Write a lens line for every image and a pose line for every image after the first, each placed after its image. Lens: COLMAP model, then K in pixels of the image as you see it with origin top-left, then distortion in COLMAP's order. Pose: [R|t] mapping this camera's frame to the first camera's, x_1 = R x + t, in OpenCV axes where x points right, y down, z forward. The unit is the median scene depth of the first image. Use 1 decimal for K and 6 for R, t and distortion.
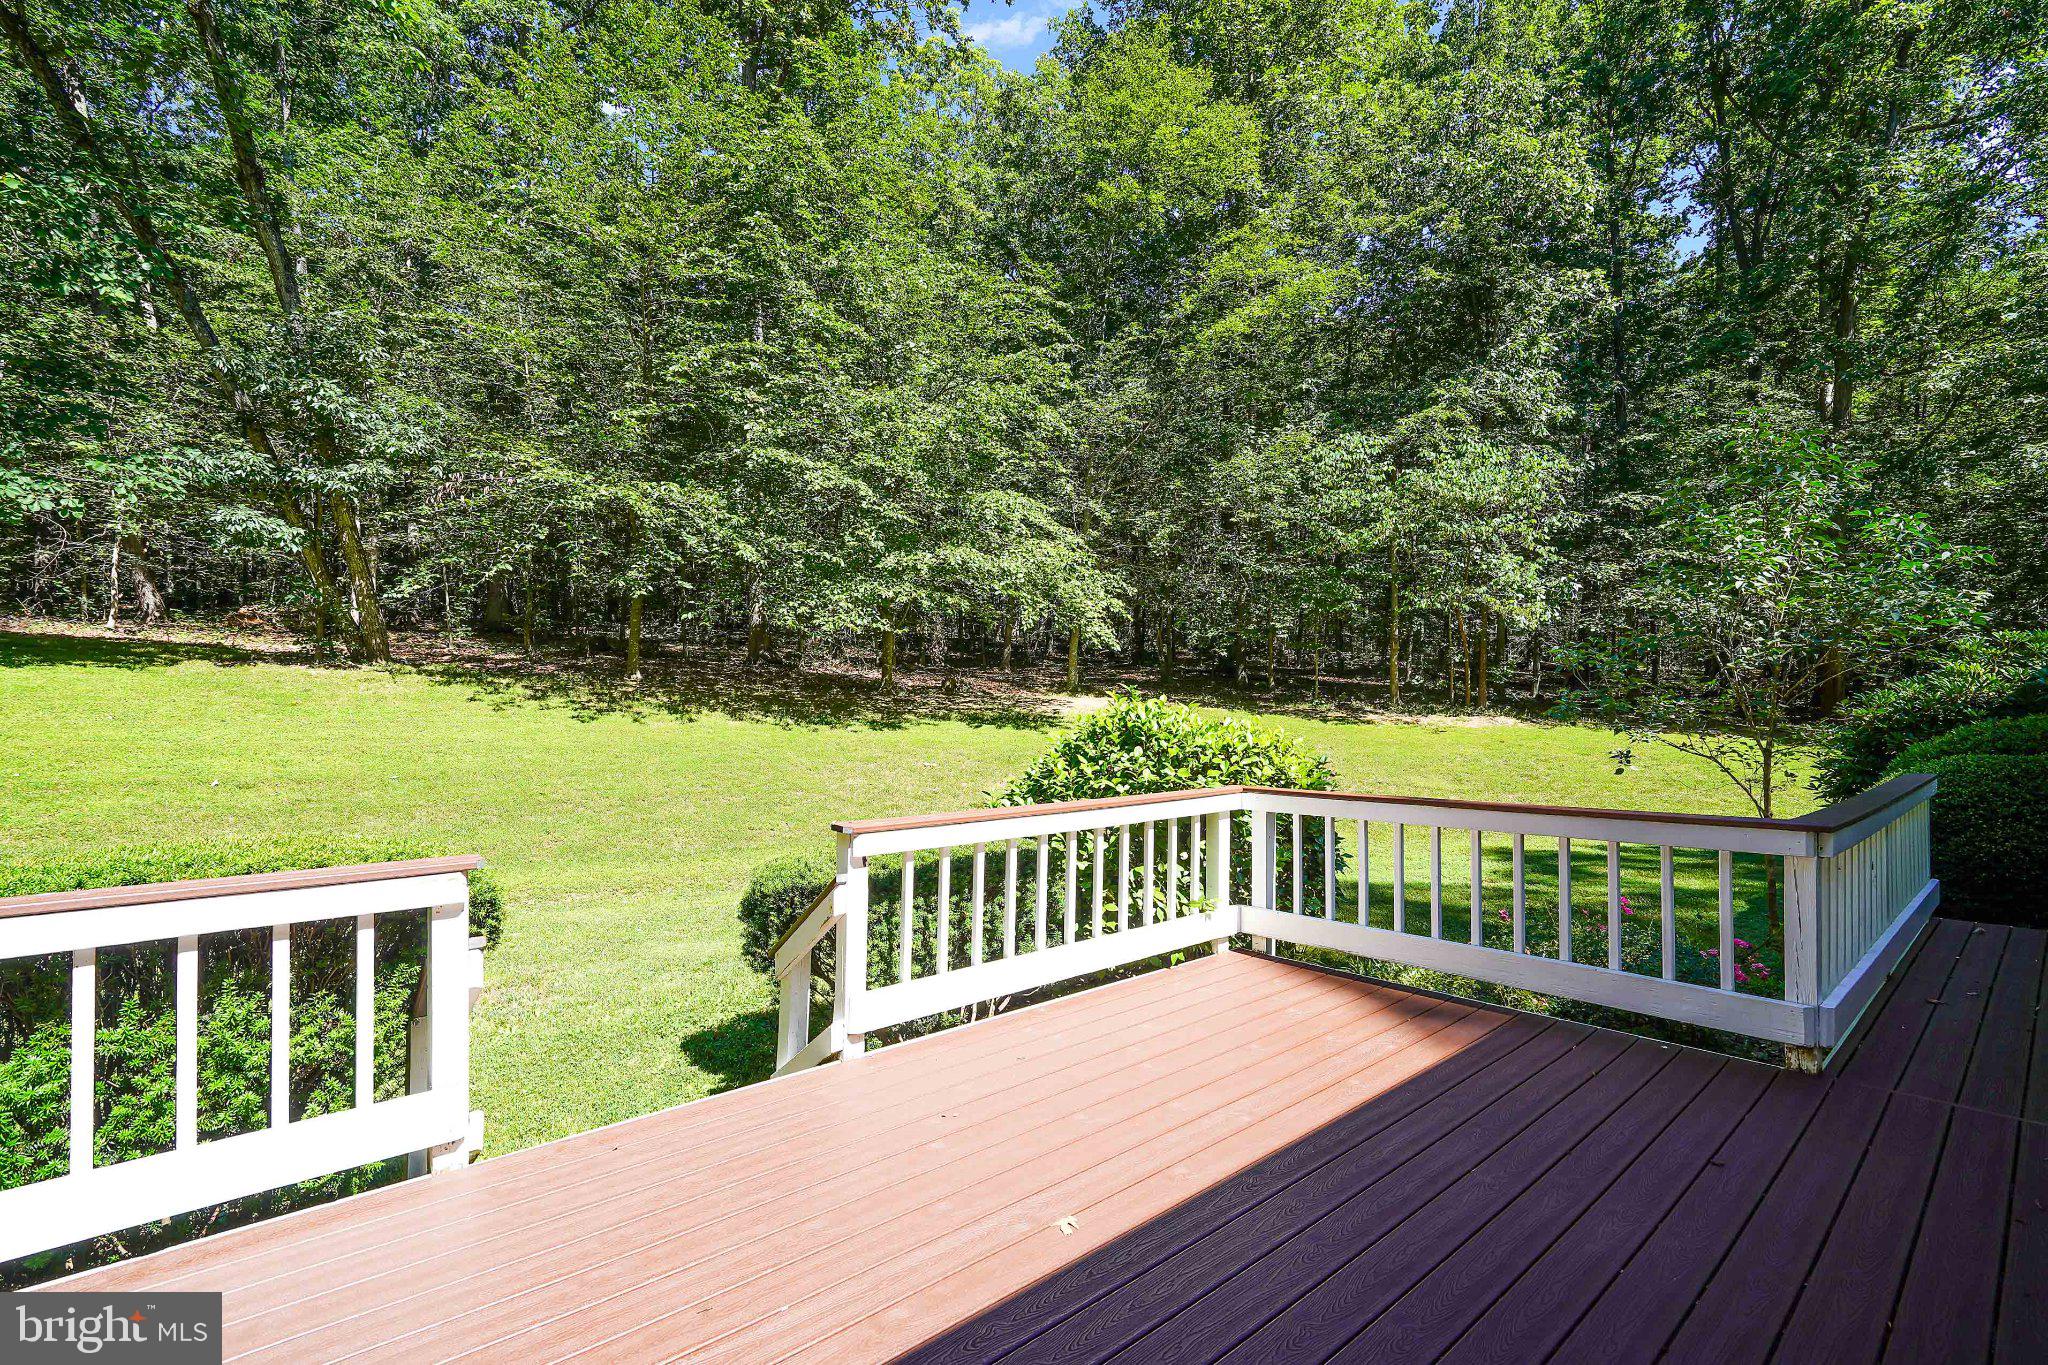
lens RADIAL K [[938.8, 0, 1036.9], [0, 938.8, 696.1], [0, 0, 1]] dist [0.001360, 0.000800]
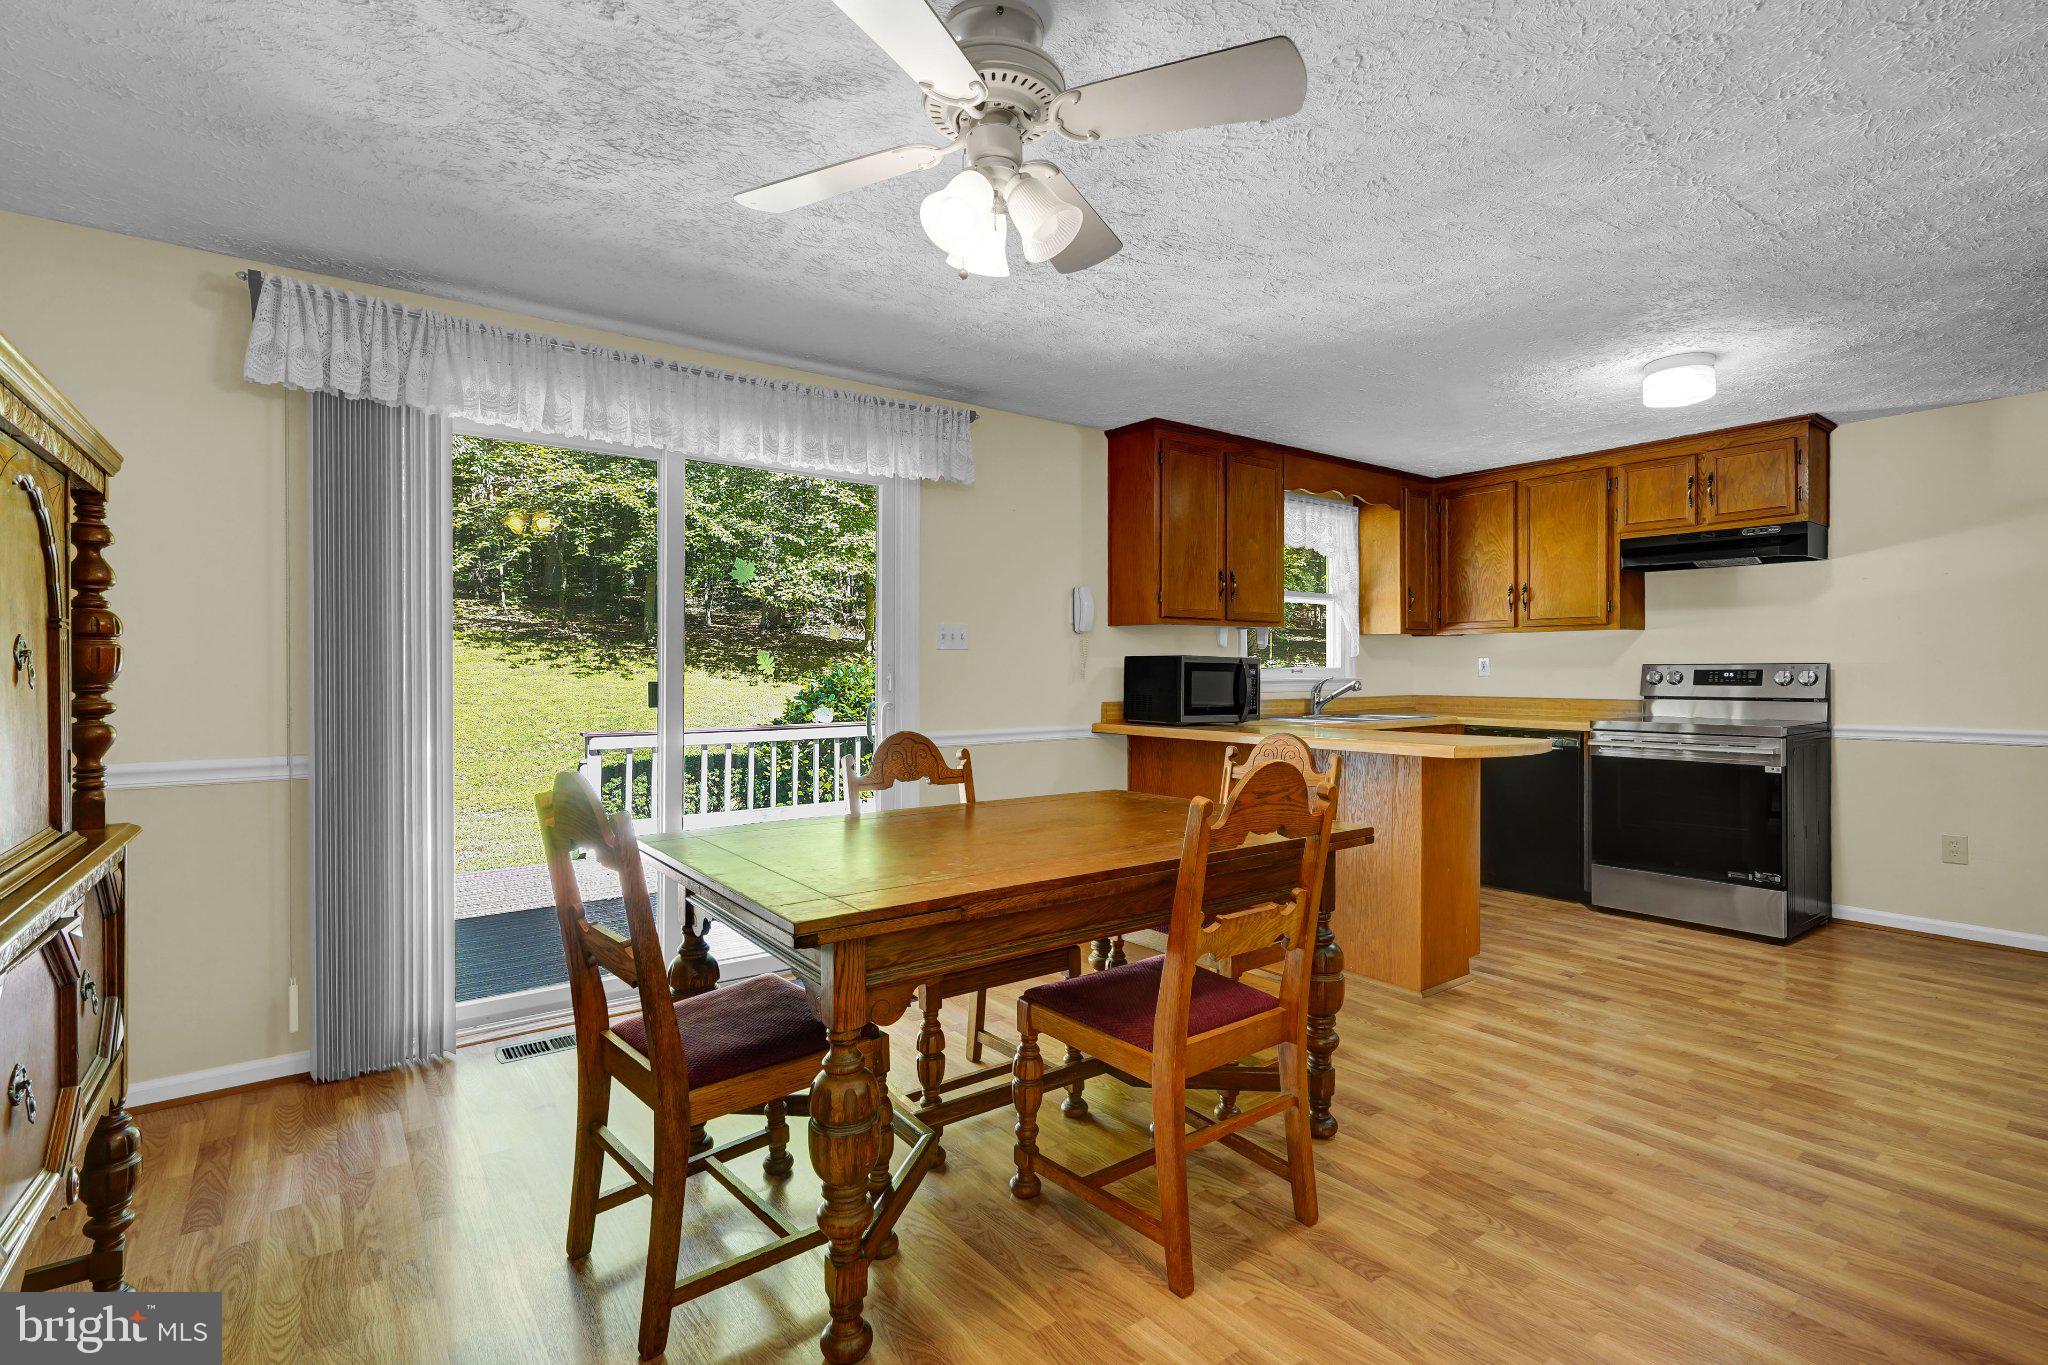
lens RADIAL K [[938.8, 0, 1018.6], [0, 938.8, 678.4], [0, 0, 1]] dist [0.001360, 0.000800]
pose [[0.996502, 0.002132, -0.083544, 0.171218], [0.000384, 0.999547, 0.030084, -0.006478], [0.083570, -0.030011, 0.996050, -0.171291]]
